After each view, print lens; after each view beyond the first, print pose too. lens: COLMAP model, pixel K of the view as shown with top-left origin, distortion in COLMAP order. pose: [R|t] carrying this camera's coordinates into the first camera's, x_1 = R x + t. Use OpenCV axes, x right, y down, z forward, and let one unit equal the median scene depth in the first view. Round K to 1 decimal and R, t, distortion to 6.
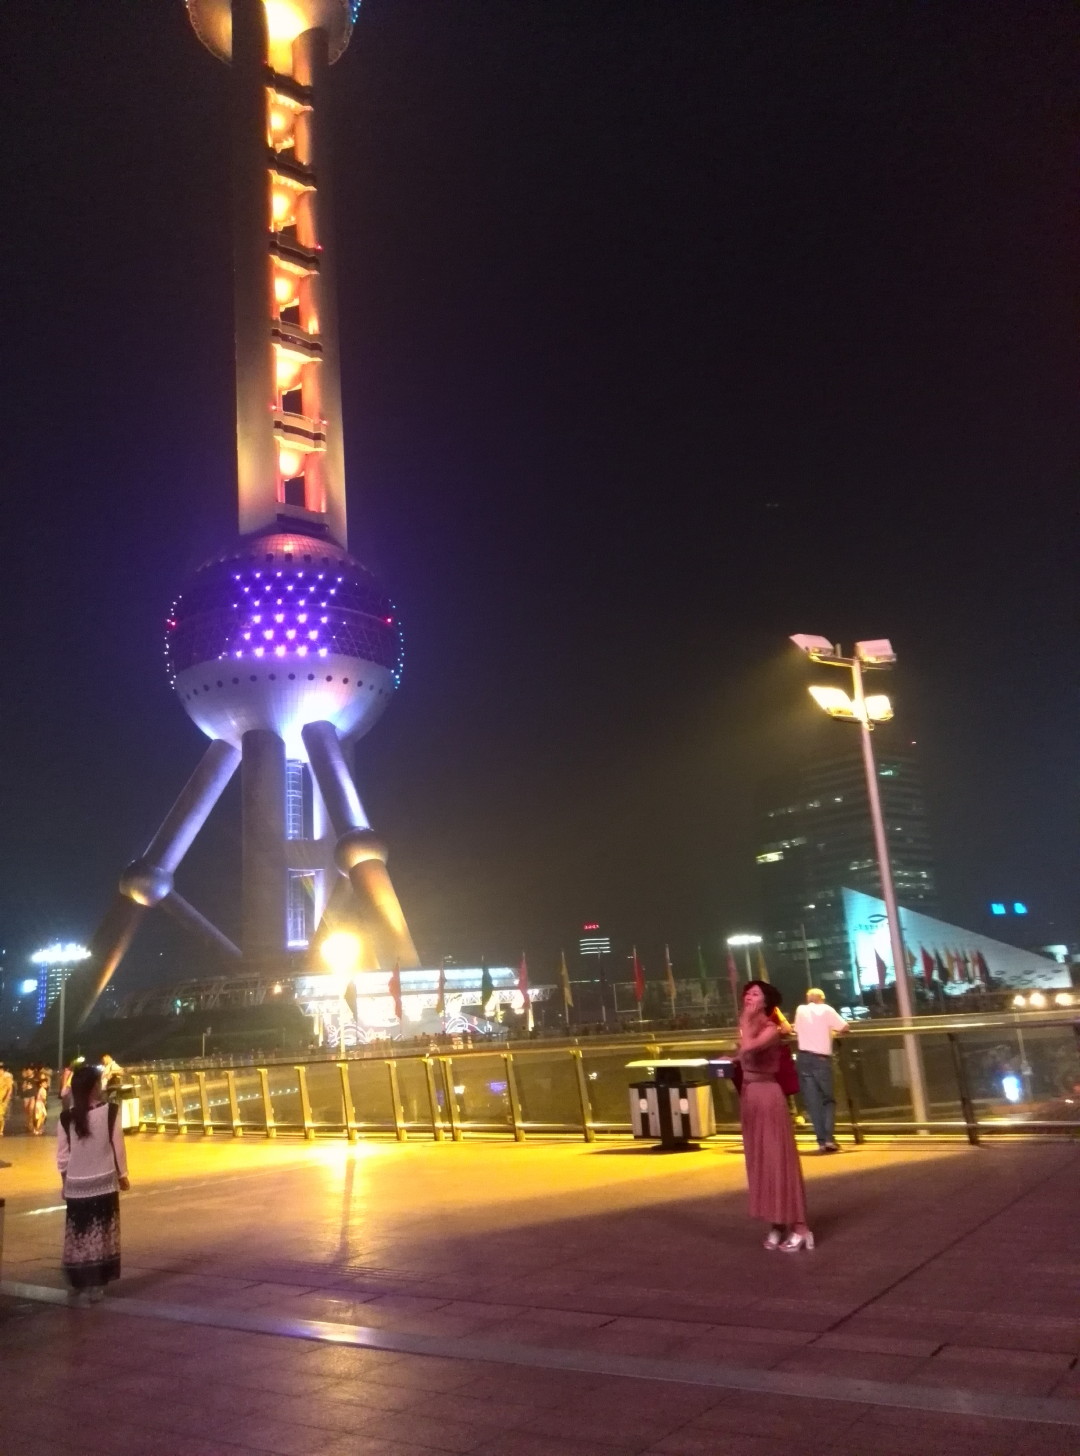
lens RADIAL K [[1181.9, 0, 537.9], [0, 1181.9, 724.6], [0, 0, 1]] dist [0.154016, -0.265641]
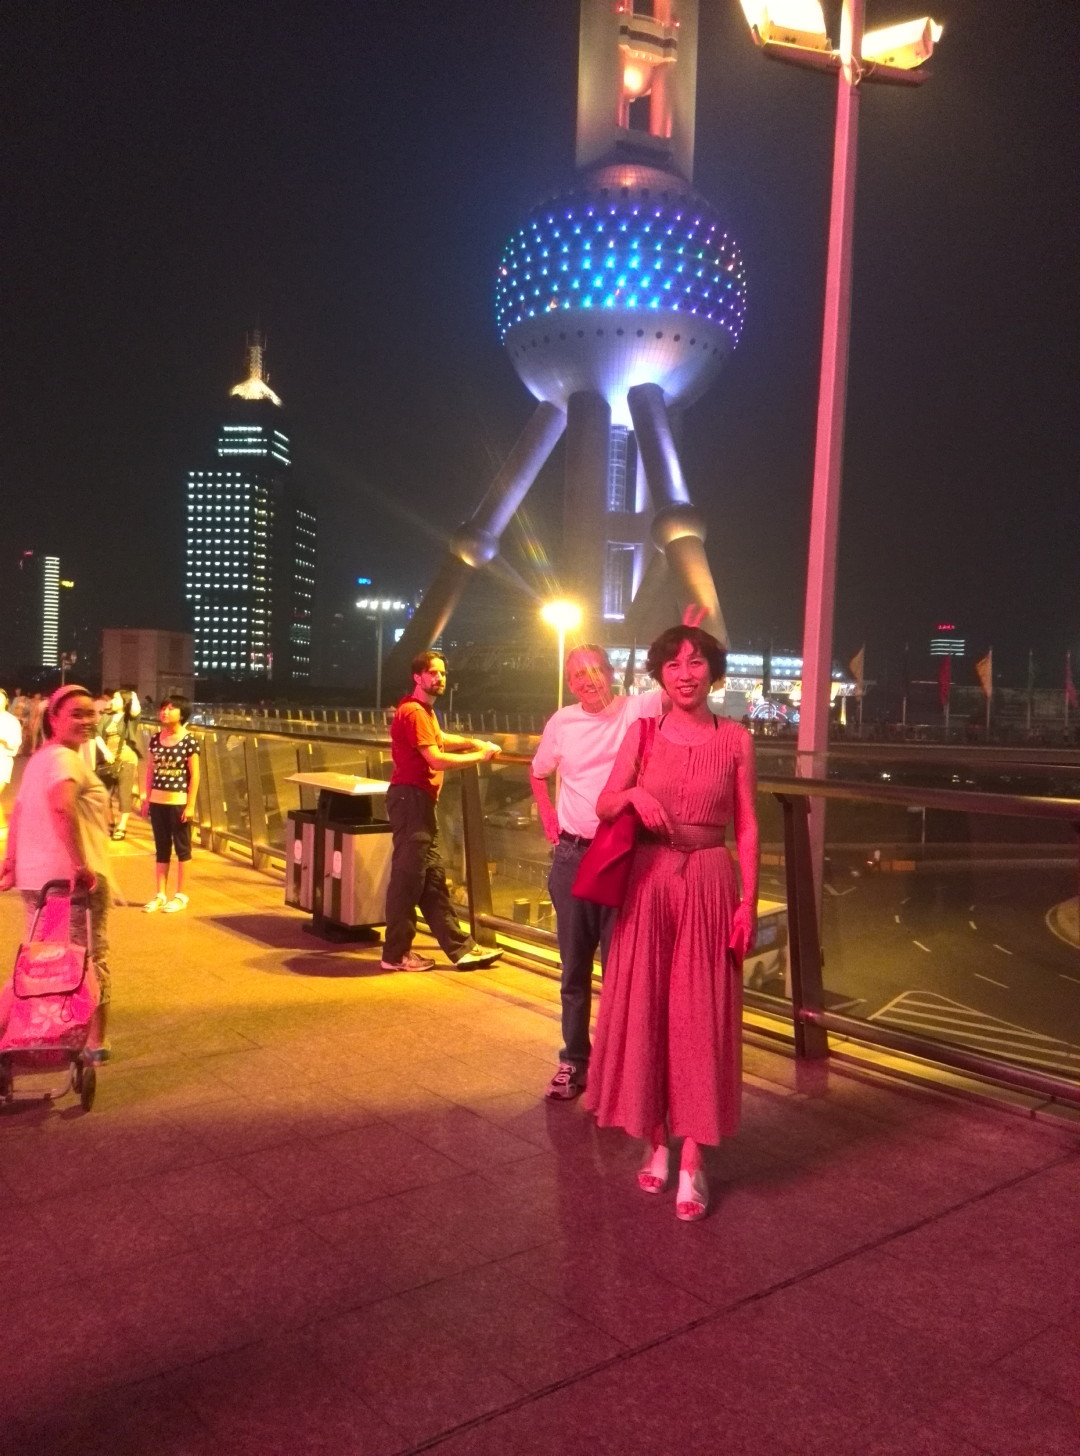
lens RADIAL K [[1188.8, 0, 553.0], [0, 1188.8, 713.4], [0, 0, 1]] dist [0.150041, -0.261420]
pose [[0.958503, 0.101805, -0.266286, 0.023426], [-0.031292, 0.965991, 0.256676, 0.007661], [0.283361, -0.237692, 0.929091, 0.039907]]
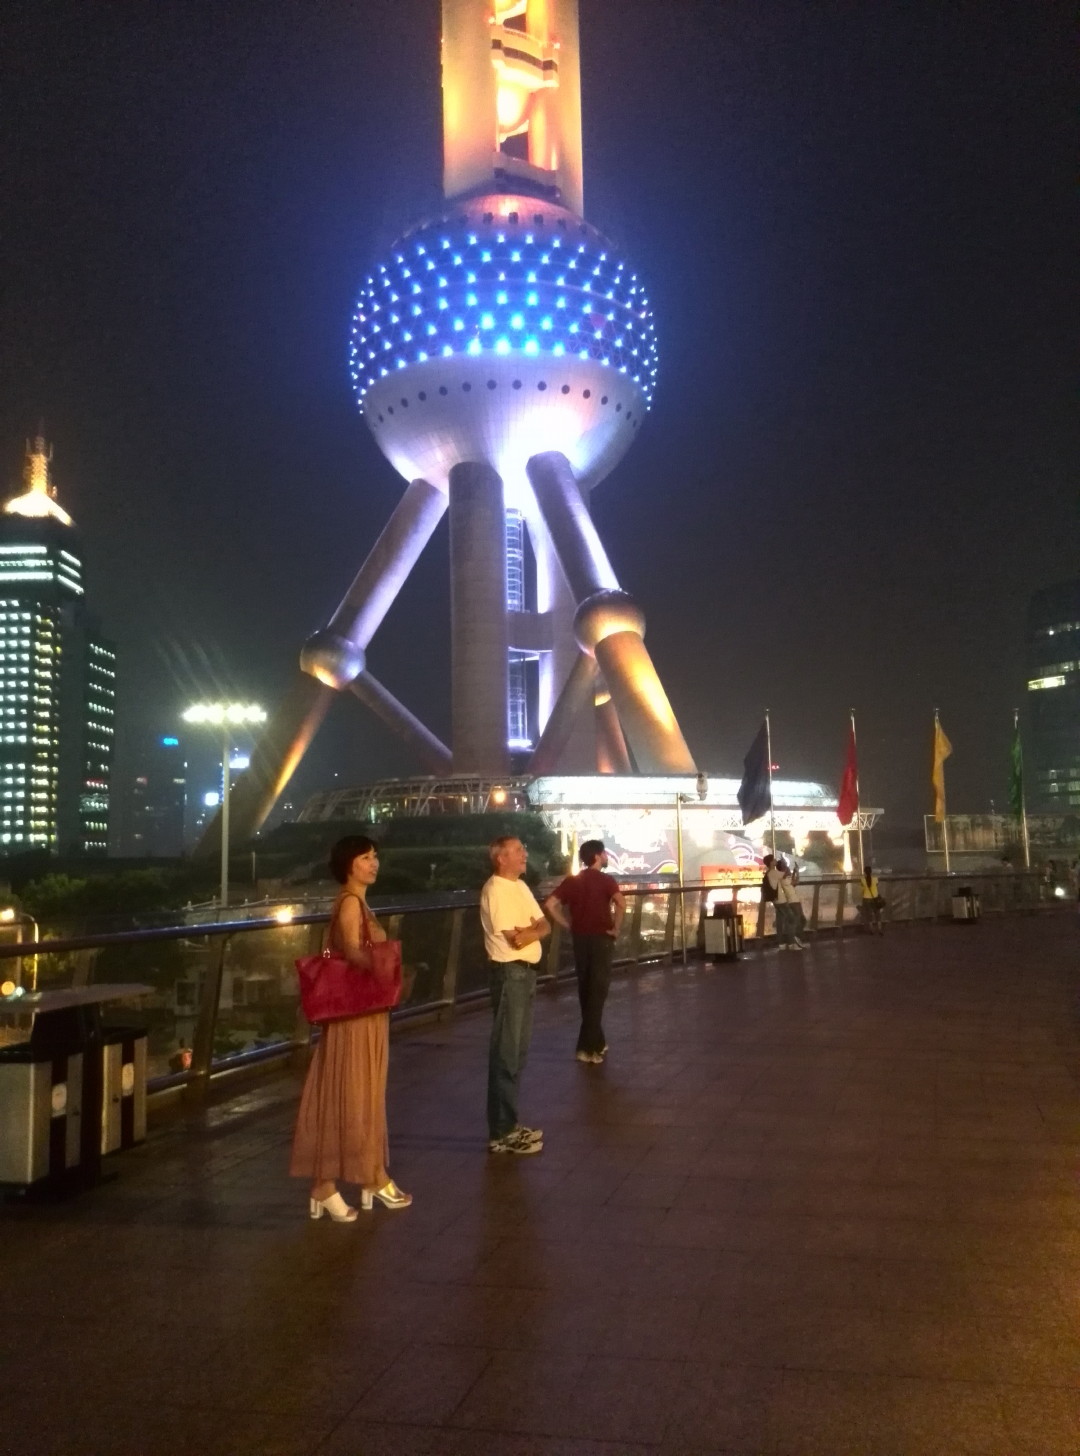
lens RADIAL K [[1169.7, 0, 539.3], [0, 1169.7, 730.3], [0, 0, 1]] dist [0.142982, -0.251664]
pose [[0.991174, 0.034695, -0.127946, -0.090861], [-0.017065, 0.990508, 0.136394, 0.070406], [0.131464, -0.133006, 0.982358, 0.252069]]
